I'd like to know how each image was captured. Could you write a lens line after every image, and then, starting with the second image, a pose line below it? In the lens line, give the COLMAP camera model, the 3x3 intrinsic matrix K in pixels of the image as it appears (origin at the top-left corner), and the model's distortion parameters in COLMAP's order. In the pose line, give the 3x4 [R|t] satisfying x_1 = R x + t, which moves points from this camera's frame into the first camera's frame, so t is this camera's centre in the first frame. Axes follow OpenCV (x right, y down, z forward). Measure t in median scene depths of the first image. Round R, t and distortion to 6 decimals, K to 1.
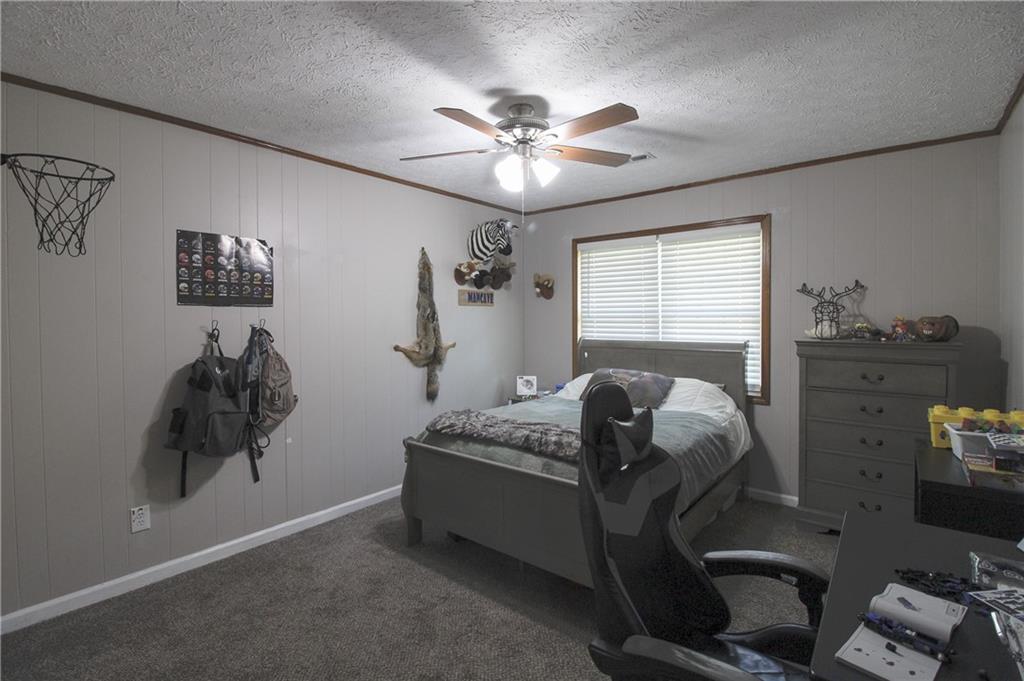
lens RADIAL K [[486.9, 0, 518.2], [0, 486.9, 321.7], [0, 0, 1]] dist [-0.022153, -0.002871]
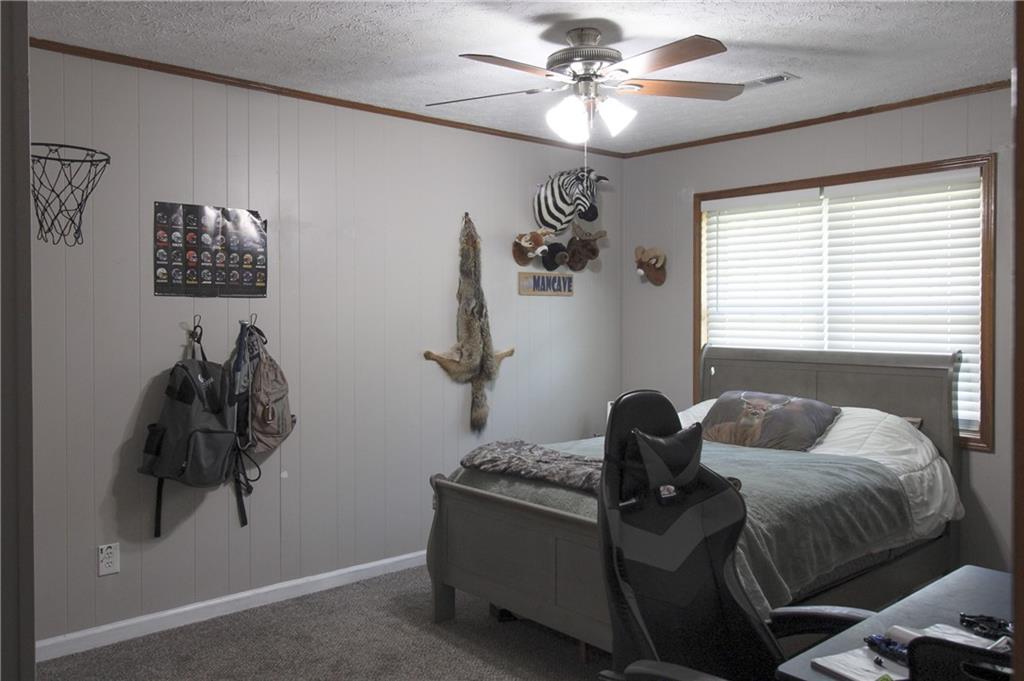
lens RADIAL K [[792.5, 0, 511.4], [0, 792.5, 312.0], [0, 0, 1]] dist [-0.015606, 0.010530]
pose [[0.987123, 0.005208, -0.159881, 0.080103], [-0.006663, 0.999941, -0.008562, -0.000056], [0.159827, 0.009517, 0.987099, -0.182930]]
